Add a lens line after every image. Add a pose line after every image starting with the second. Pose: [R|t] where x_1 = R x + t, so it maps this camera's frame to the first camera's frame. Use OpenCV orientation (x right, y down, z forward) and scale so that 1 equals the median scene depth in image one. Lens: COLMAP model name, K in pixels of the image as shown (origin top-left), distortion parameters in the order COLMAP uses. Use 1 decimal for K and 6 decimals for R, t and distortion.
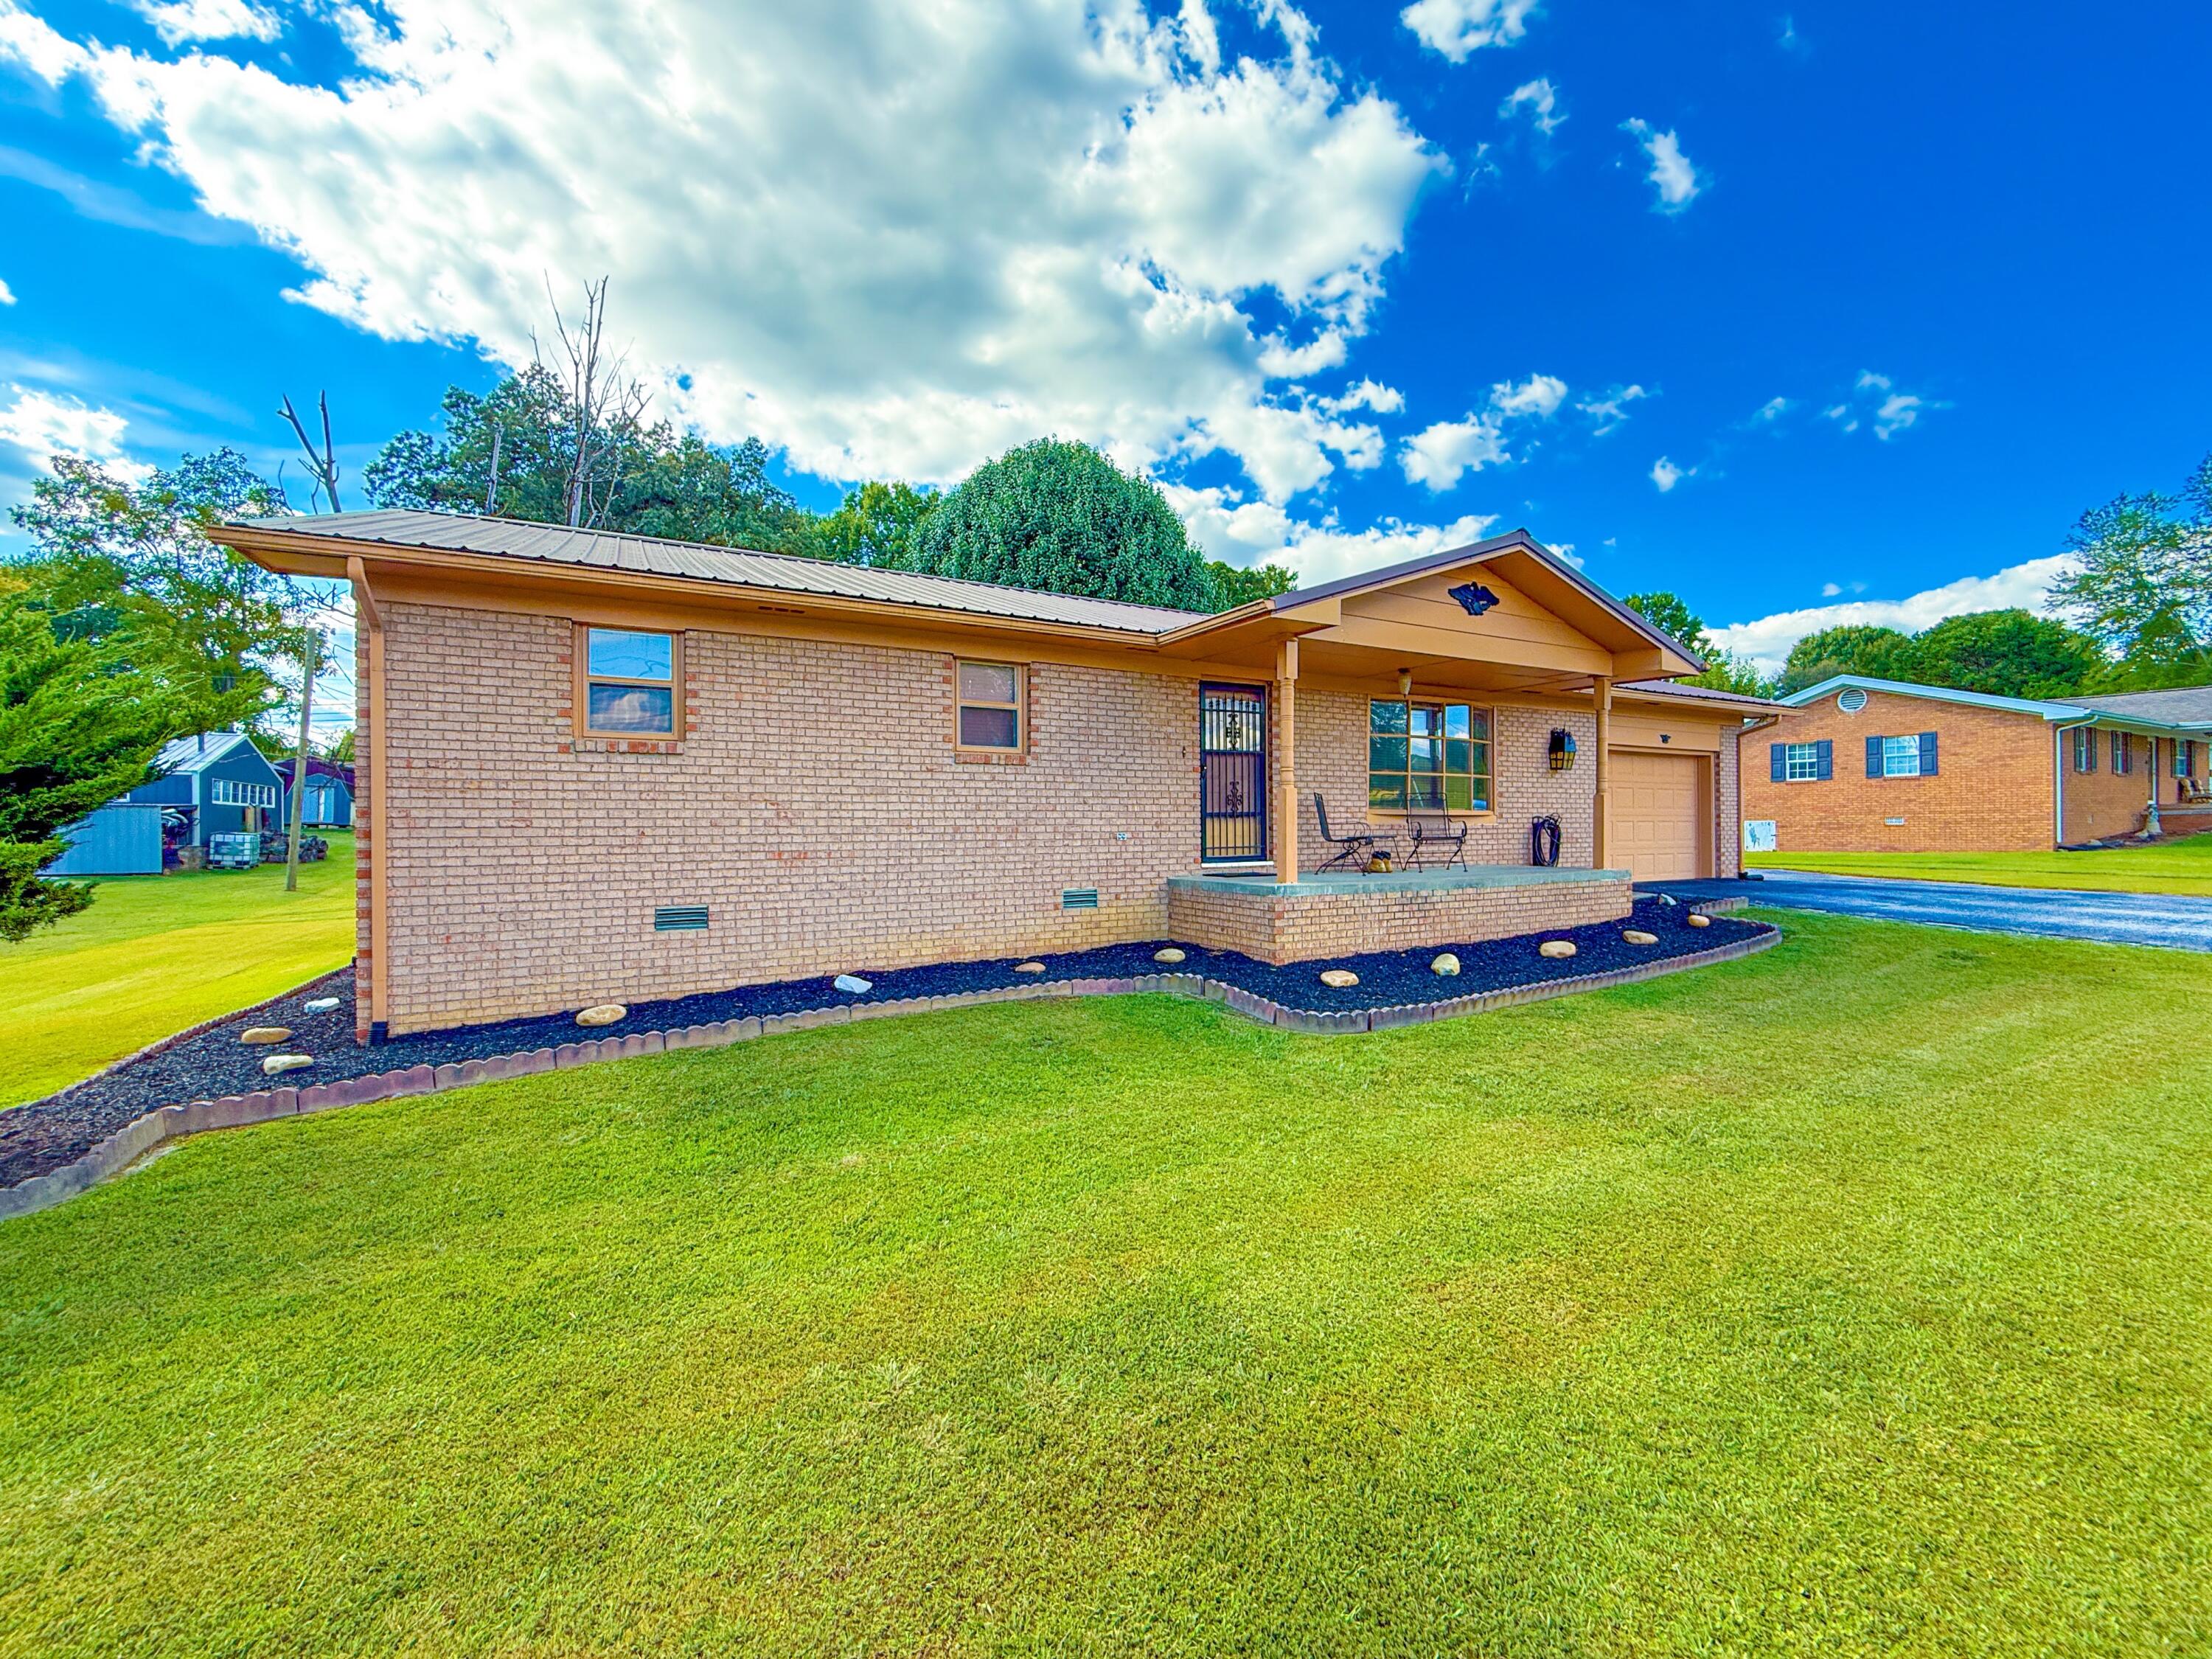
lens RADIAL K [[904.0, 0, 1106.1], [0, 904.0, 823.2], [0, 0, 1]] dist [-0.000543, -0.000047]
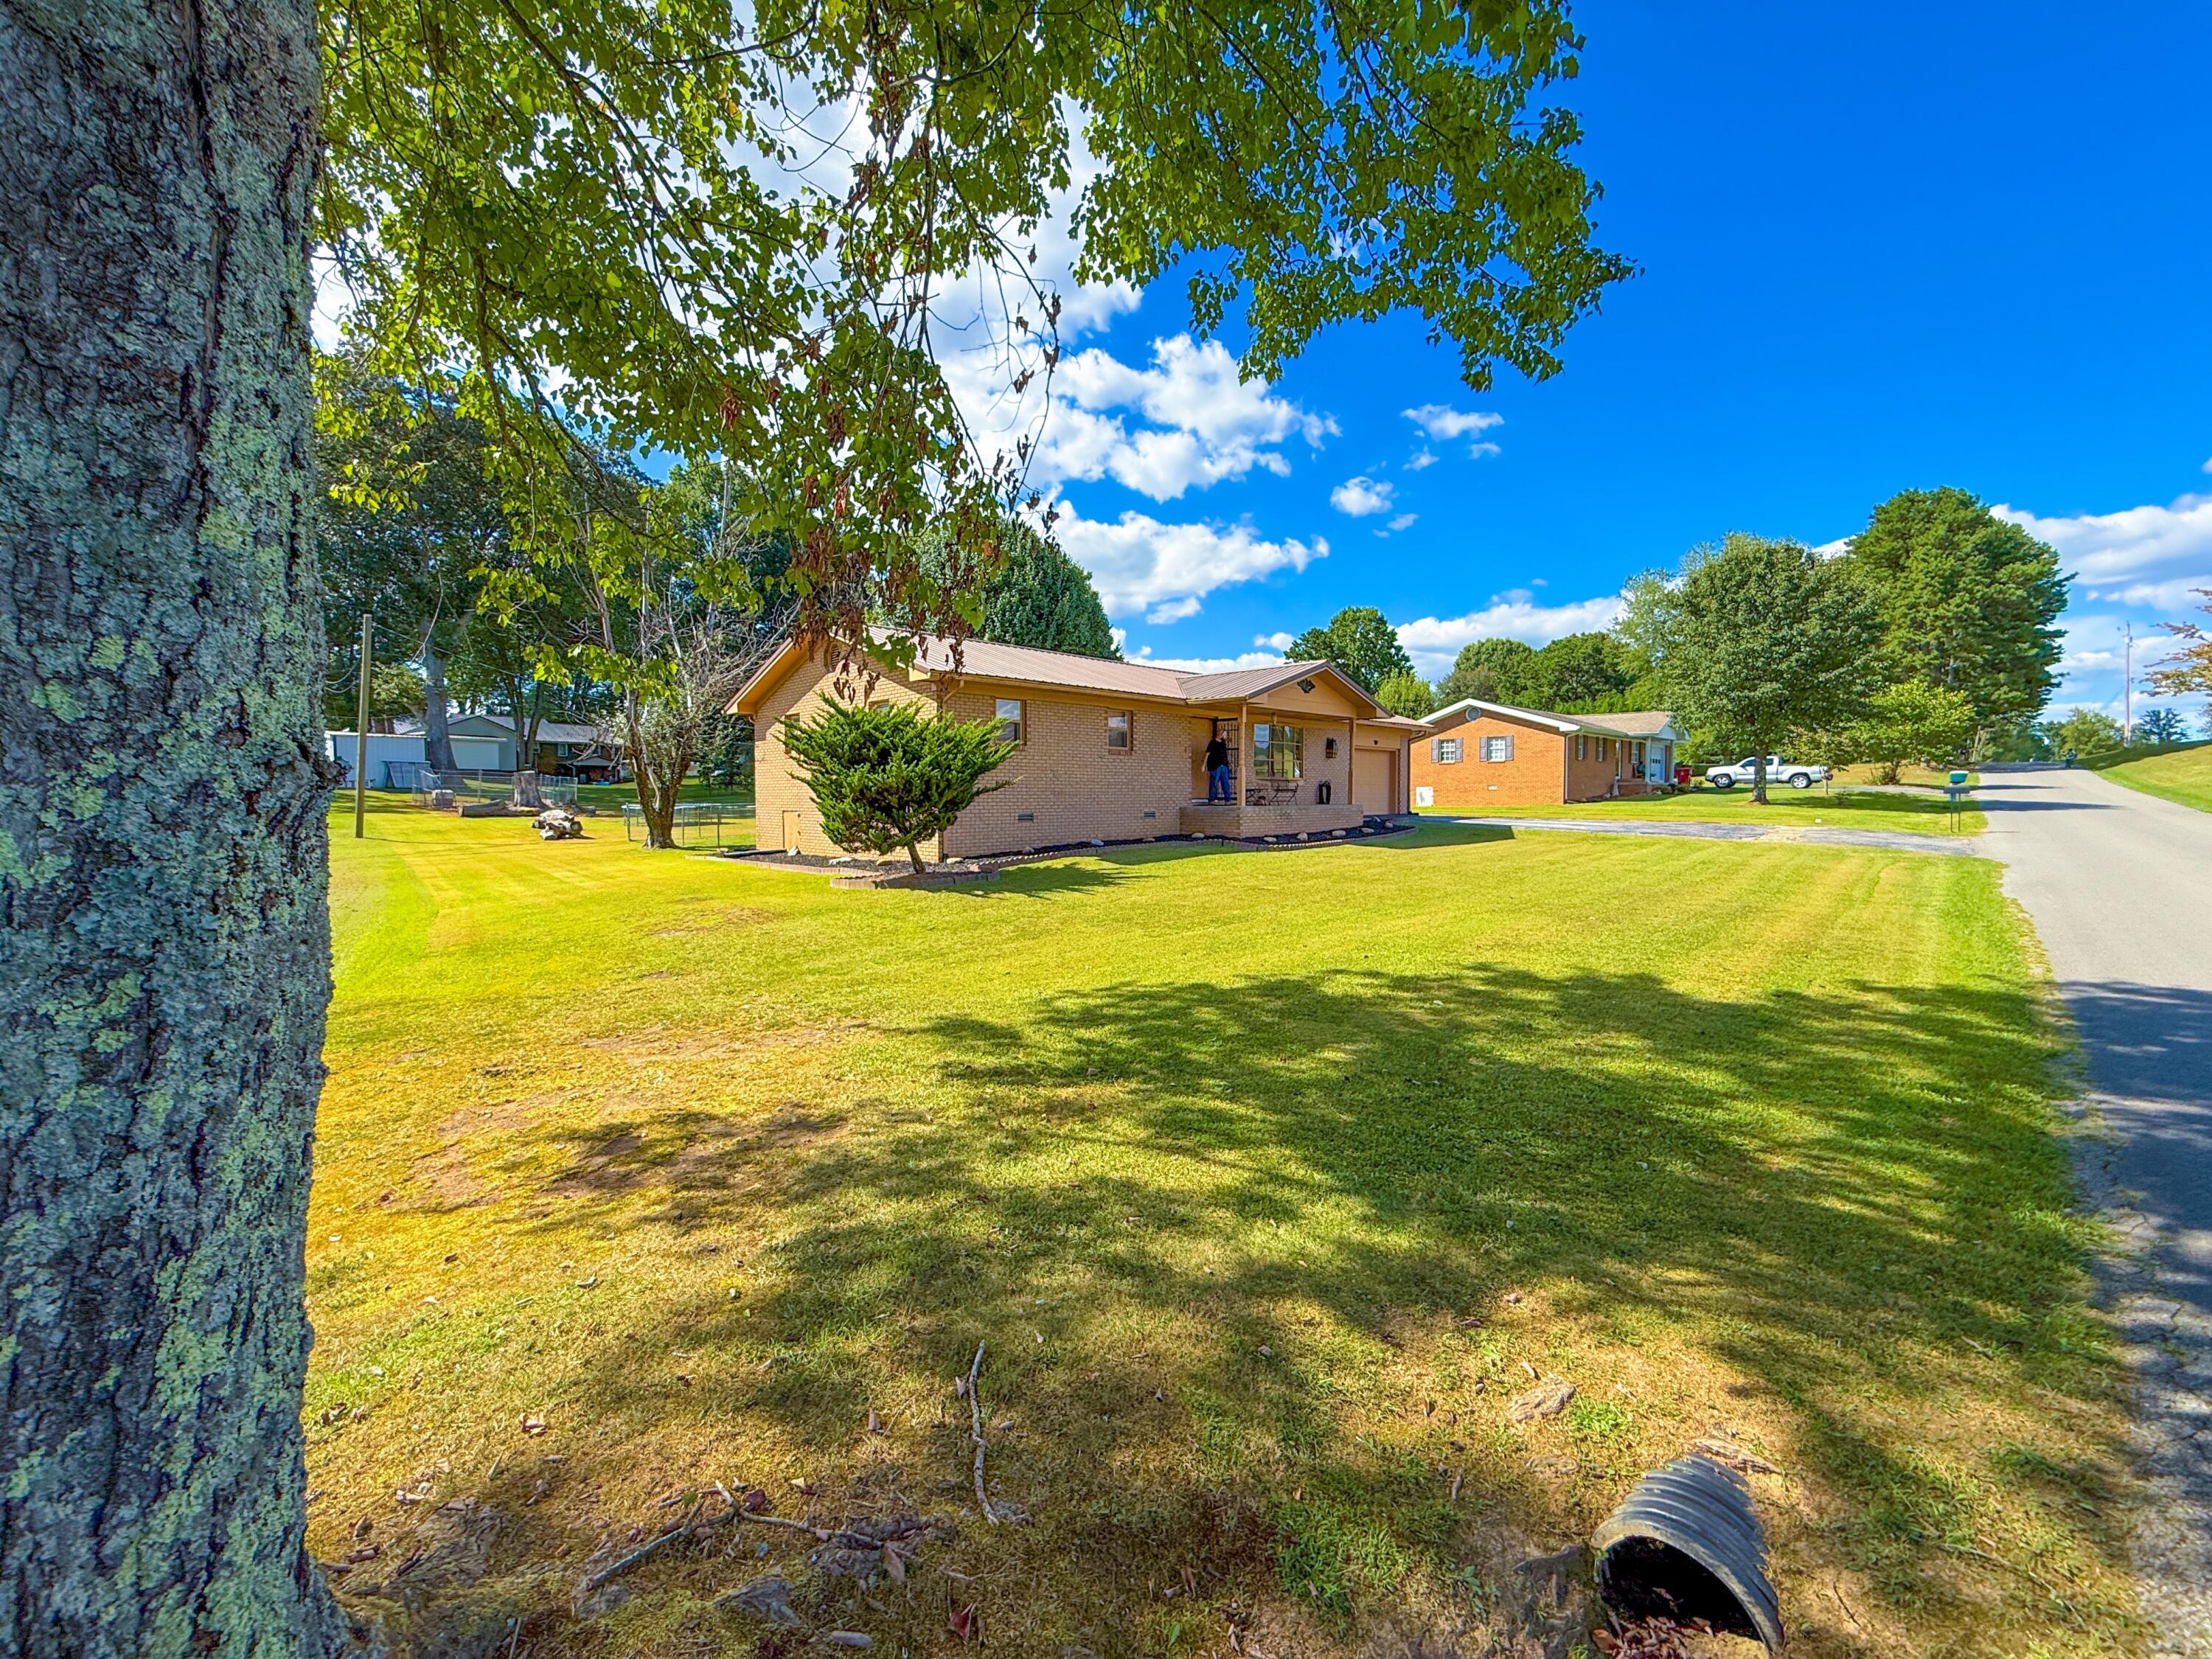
lens RADIAL K [[904.0, 0, 1106.3], [0, 904.0, 829.2], [0, 0, 1]] dist [-0.000543, -0.000047]
pose [[0.962687, -0.005754, 0.270558, -0.557209], [-0.005917, 0.999087, 0.042301, 0.018392], [-0.270554, -0.042323, 0.961774, -0.860793]]
